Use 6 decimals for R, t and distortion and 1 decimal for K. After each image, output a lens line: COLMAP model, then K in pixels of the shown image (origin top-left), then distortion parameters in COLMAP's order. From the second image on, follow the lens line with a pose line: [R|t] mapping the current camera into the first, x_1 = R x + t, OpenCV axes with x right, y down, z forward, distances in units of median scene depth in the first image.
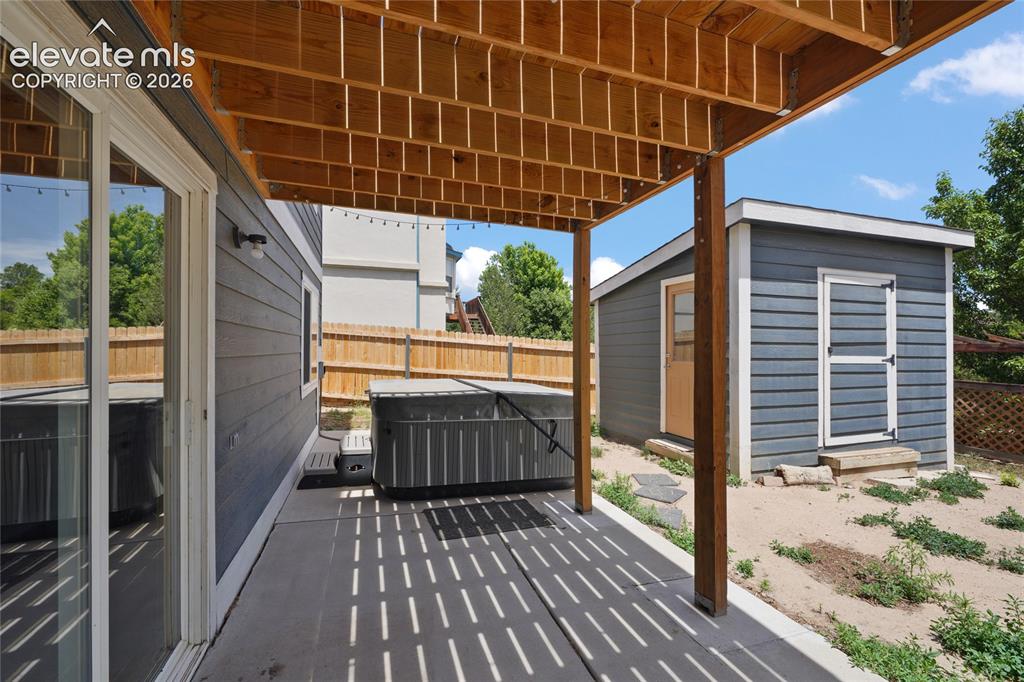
lens RADIAL K [[430.2, 0, 516.4], [0, 430.2, 347.5], [0, 0, 1]] dist [0.010387, -0.001350]
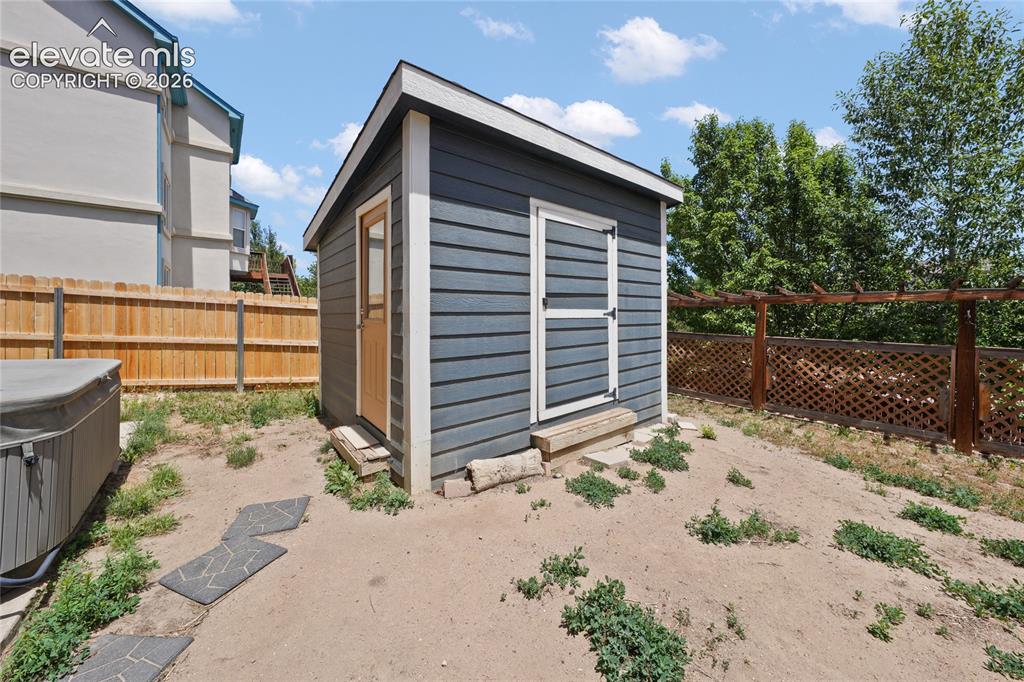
lens RADIAL K [[359.9, 0, 500.0], [0, 359.9, 315.9], [0, 0, 1]] dist [0.003132, -0.000055]
pose [[0.944531, -0.013357, 0.328152, 0.395987], [0.007456, 0.999787, 0.019233, 0.017291], [-0.328339, -0.015719, 0.944429, 0.364656]]
